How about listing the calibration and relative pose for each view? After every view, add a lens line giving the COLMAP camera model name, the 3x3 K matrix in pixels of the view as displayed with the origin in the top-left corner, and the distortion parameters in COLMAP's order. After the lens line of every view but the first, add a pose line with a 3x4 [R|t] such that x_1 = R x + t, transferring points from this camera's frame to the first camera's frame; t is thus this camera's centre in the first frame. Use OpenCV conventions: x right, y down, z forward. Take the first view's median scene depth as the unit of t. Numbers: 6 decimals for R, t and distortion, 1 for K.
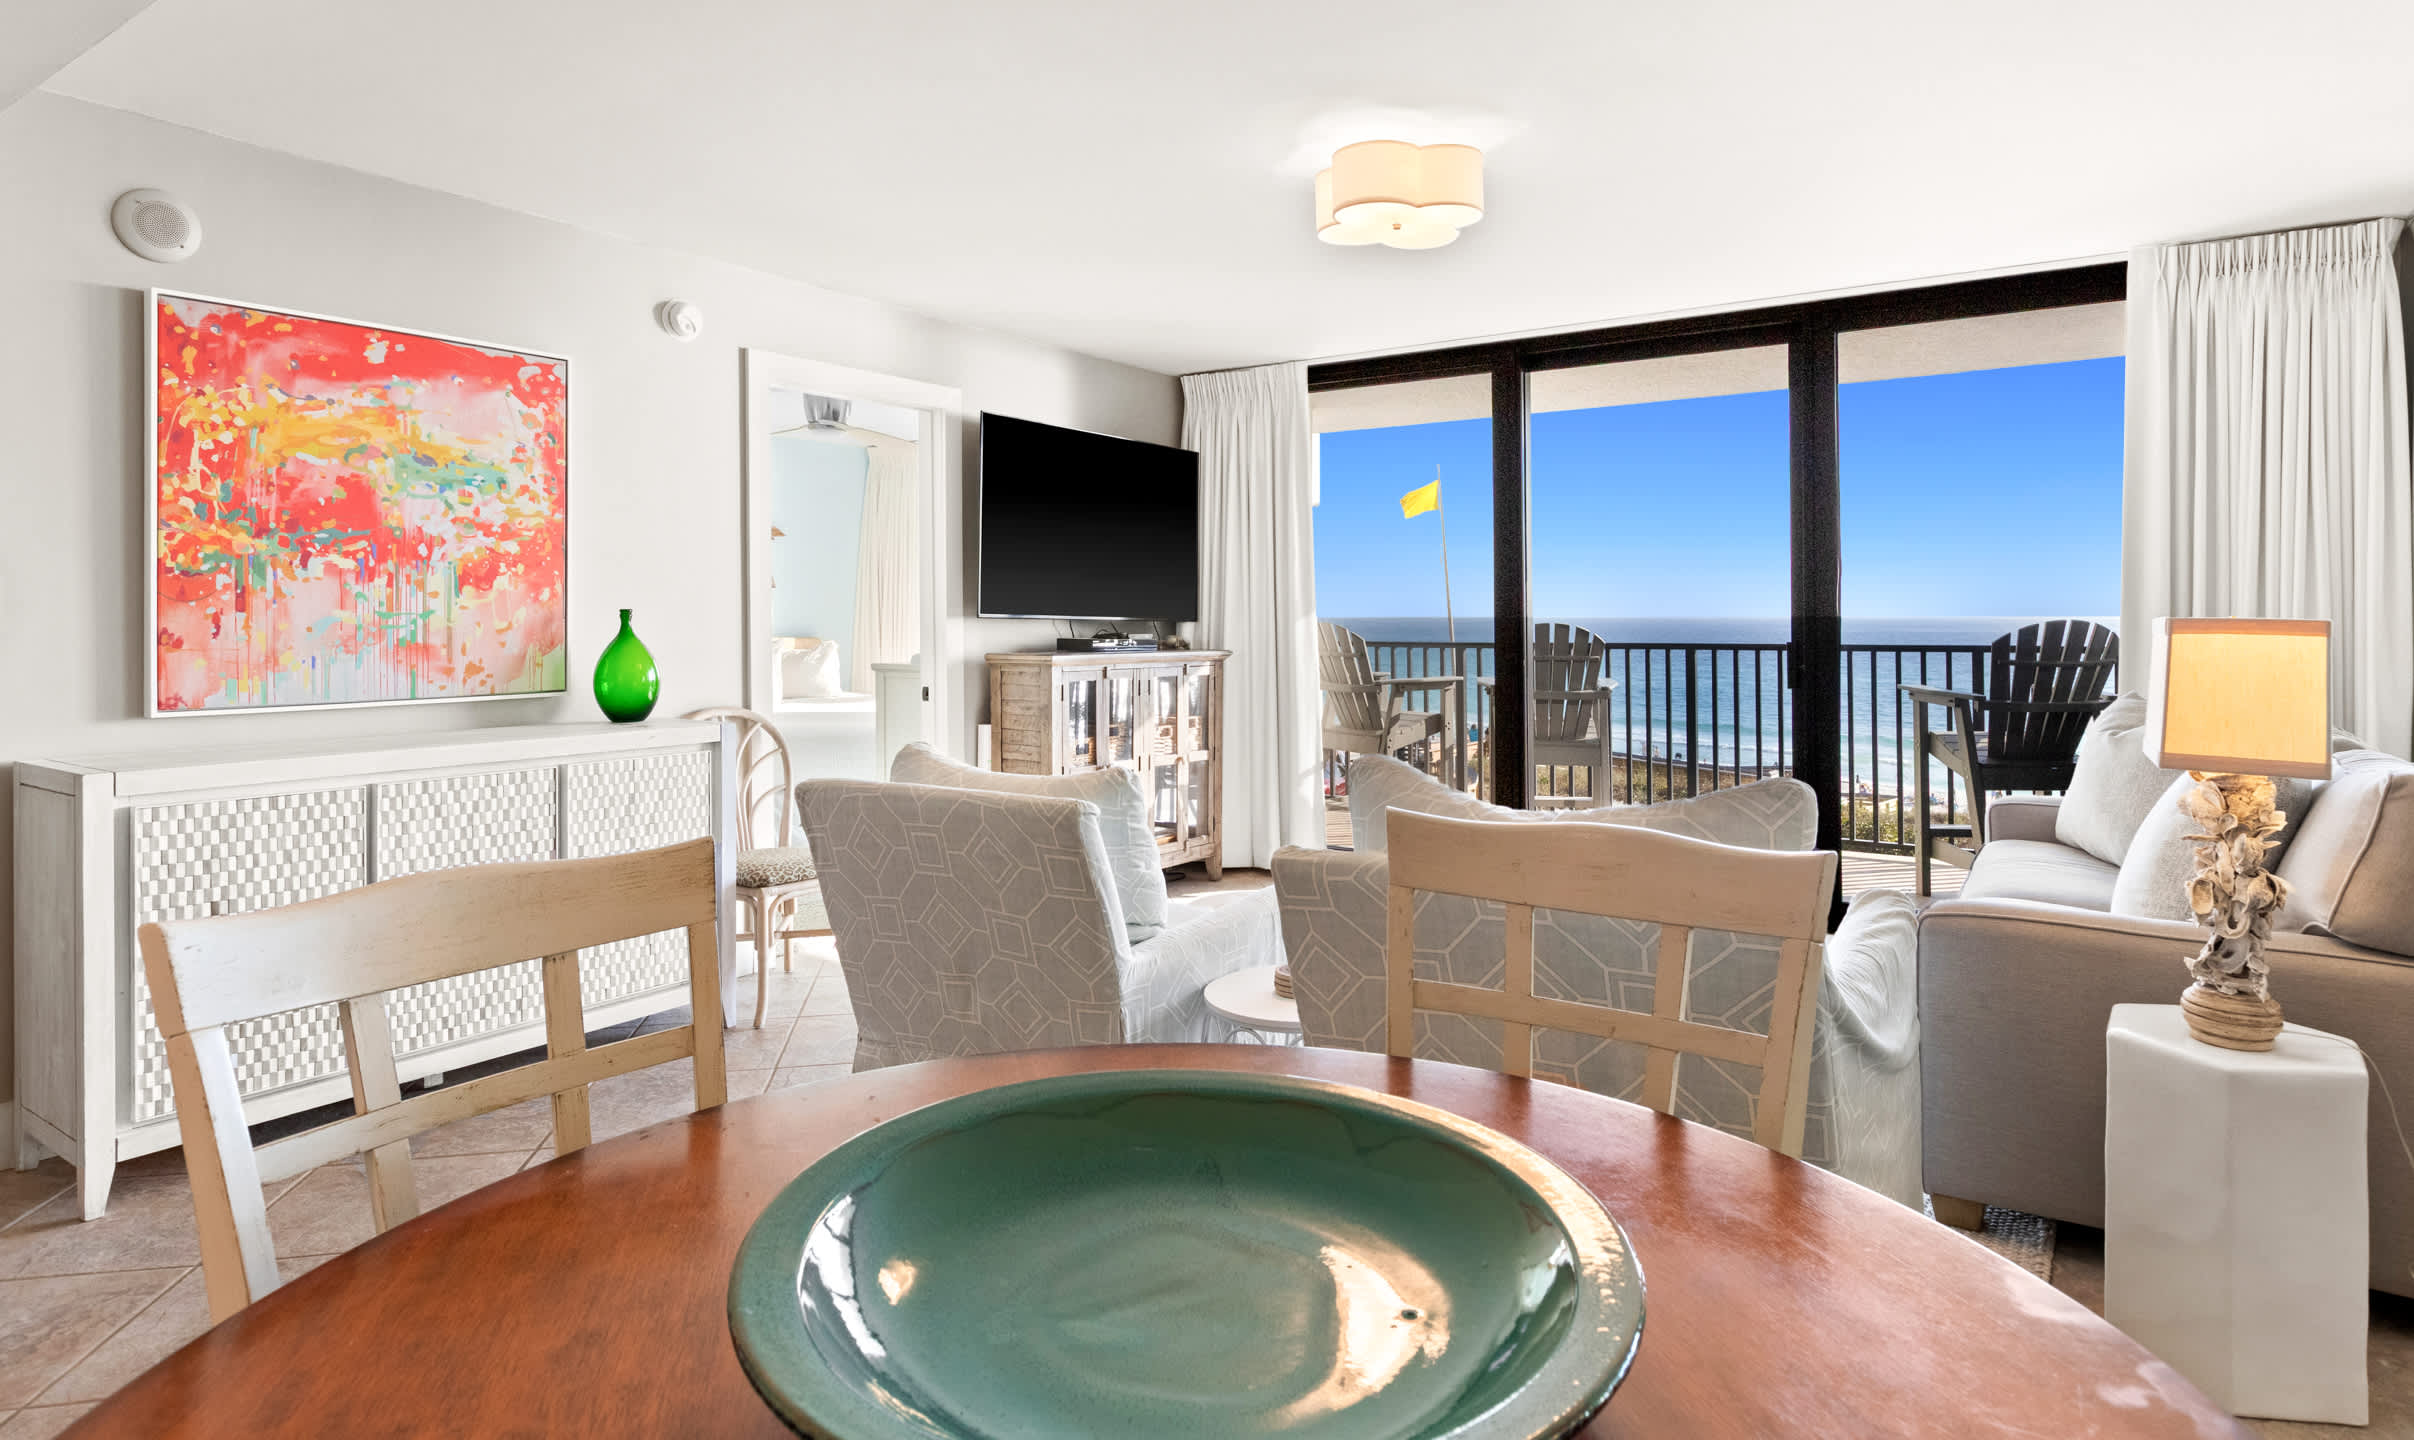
lens RADIAL K [[1307.0, 0, 1246.8], [0, 1307.0, 614.8], [0, 0, 1]] dist [-0.004393, 0.000056]
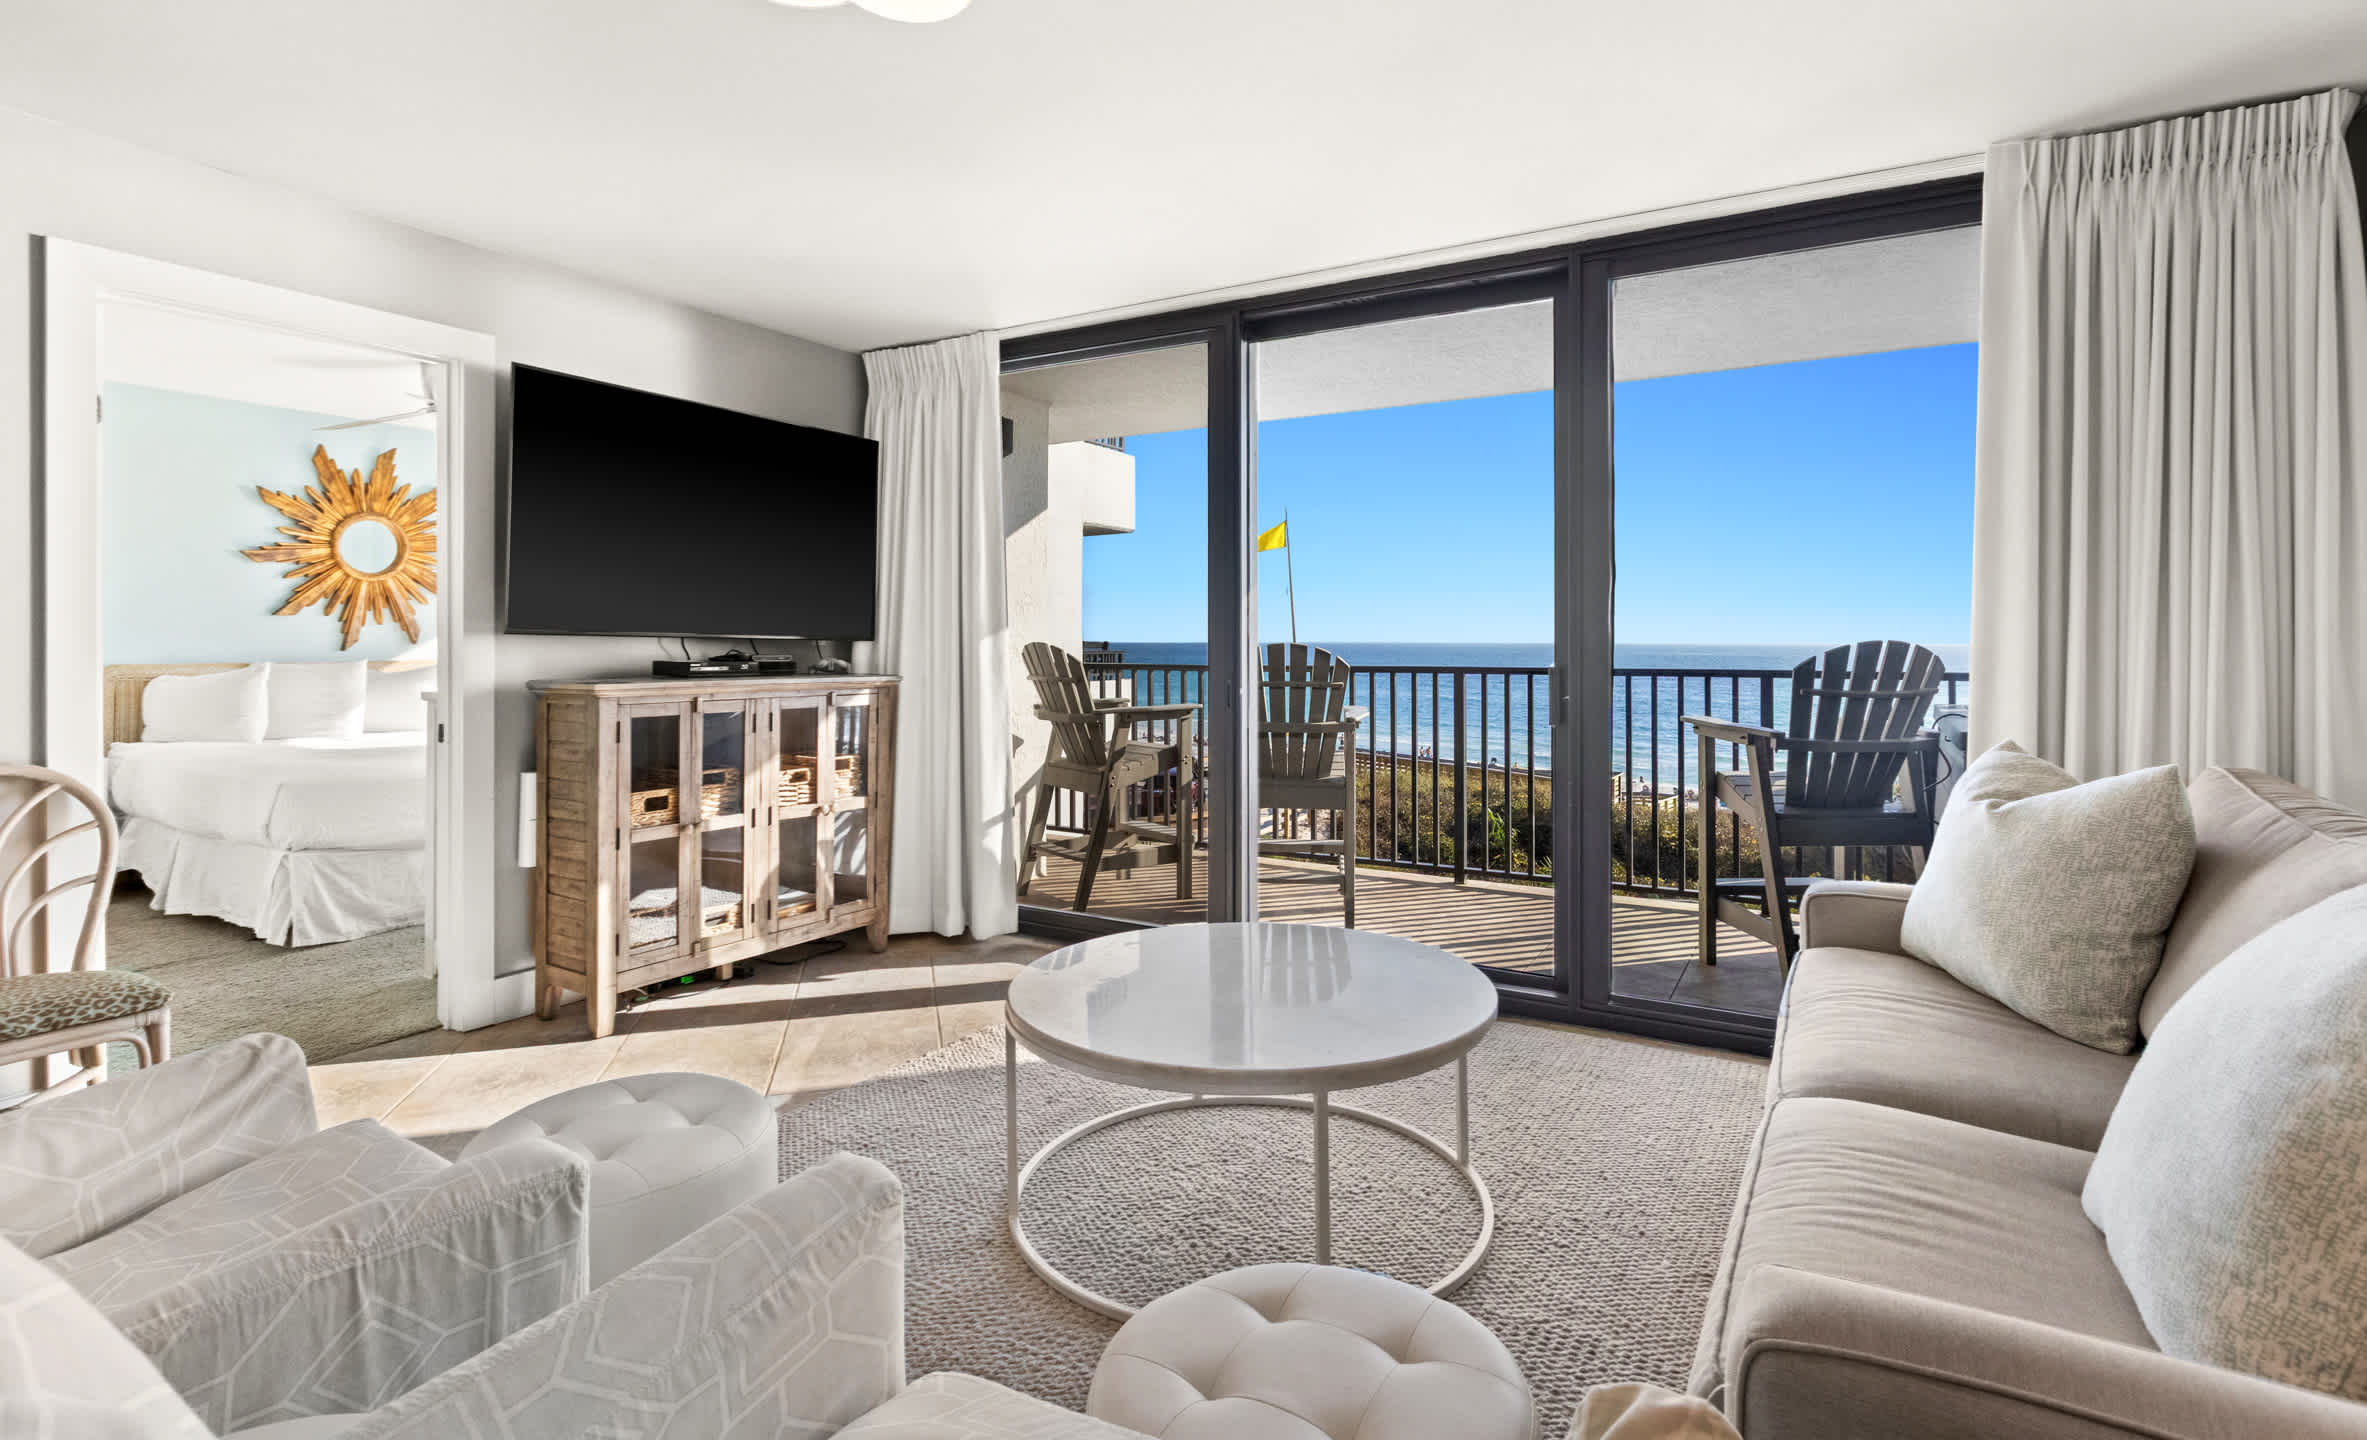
lens RADIAL K [[1159.8, 0, 1181.6], [0, 1159.8, 653.8], [0, 0, 1]] dist [0.003086, -0.000094]
pose [[0.998220, 0.001288, 0.059620, 0.130263], [-0.002051, 0.999917, 0.012736, 0.003836], [-0.059598, -0.012836, 0.998140, 0.266930]]
